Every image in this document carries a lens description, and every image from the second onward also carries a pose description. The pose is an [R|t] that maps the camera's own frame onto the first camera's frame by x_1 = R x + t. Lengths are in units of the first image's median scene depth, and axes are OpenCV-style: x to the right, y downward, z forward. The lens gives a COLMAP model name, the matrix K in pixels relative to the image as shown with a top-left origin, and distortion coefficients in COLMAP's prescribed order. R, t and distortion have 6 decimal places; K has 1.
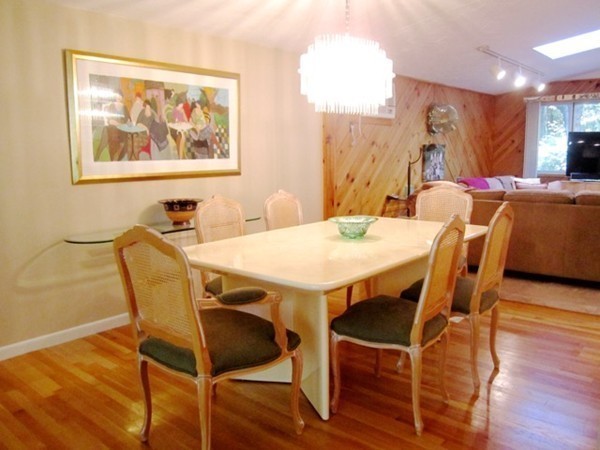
lens RADIAL K [[503.9, 0, 300.0], [0, 503.9, 225.0], [0, 0, 1]] dist [-0.004576, -0.001532]
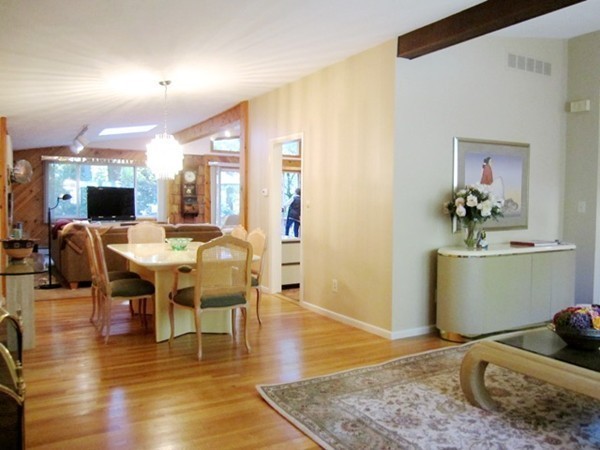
lens RADIAL K [[514.5, 0, 300.0], [0, 514.5, 225.0], [0, 0, 1]] dist [-0.297509, -0.000626]
pose [[0.345202, -0.045710, 0.937415, -0.997330], [0.125816, 0.992052, 0.002043, -0.005168], [-0.930057, 0.117236, 0.348209, -0.012087]]
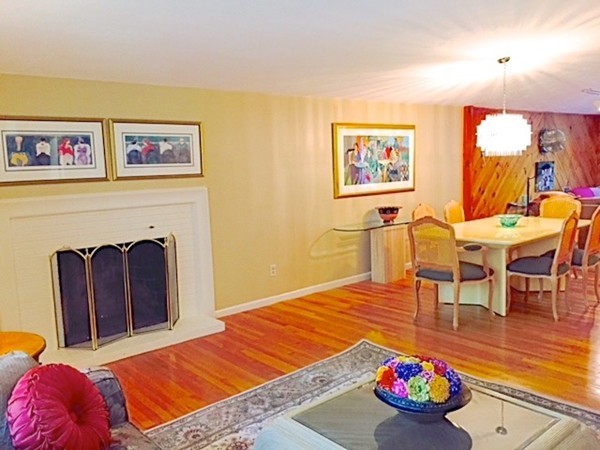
lens RADIAL K [[515.7, 0, 300.0], [0, 515.7, 225.0], [0, 0, 1]] dist [0.051319, -0.020797]
pose [[0.987818, -0.008297, -0.155391, -0.247926], [0.004733, 0.999717, -0.023293, 0.044307], [0.155540, 0.022274, 0.987578, -0.678443]]
